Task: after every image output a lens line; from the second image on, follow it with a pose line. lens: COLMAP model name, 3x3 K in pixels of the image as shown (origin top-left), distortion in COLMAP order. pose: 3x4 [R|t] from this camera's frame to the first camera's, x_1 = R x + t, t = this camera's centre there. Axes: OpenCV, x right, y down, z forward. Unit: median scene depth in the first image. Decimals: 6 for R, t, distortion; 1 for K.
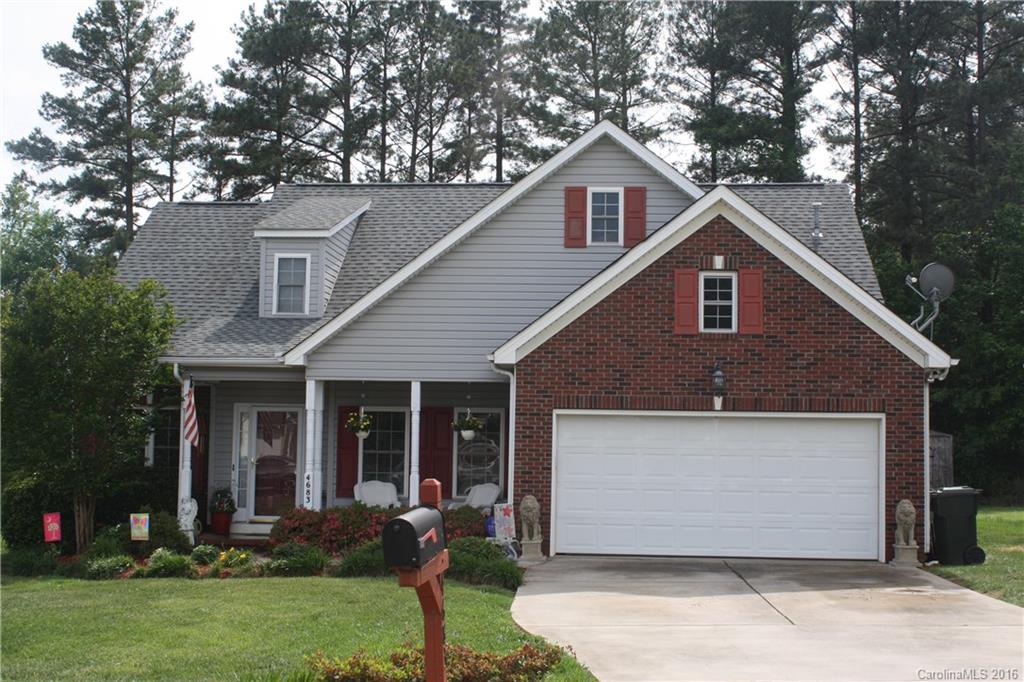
lens RADIAL K [[1348.0, 0, 512.4], [0, 1348.0, 341.7], [0, 0, 1]] dist [-0.018458, 0.000000]
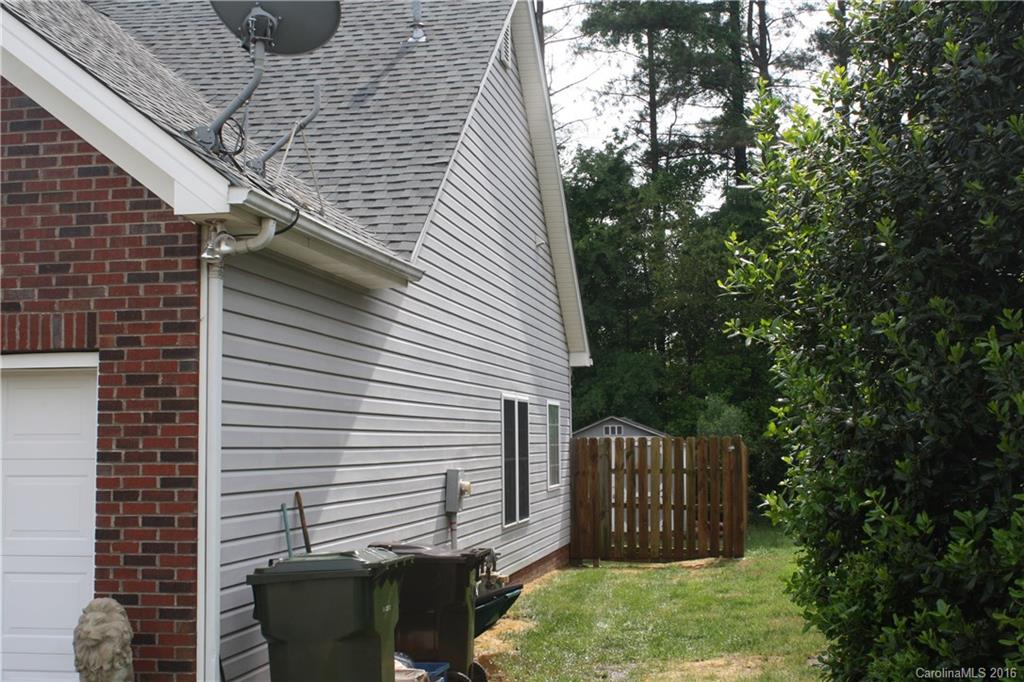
lens RADIAL K [[1348.0, 0, 511.8], [0, 1348.0, 340.5], [0, 0, 1]] dist [-0.018458, 0.000000]
pose [[0.992723, -0.030169, -0.116580, 0.429702], [0.029210, 0.999524, -0.009922, 0.056633], [0.116824, 0.006444, 0.993132, 0.654777]]
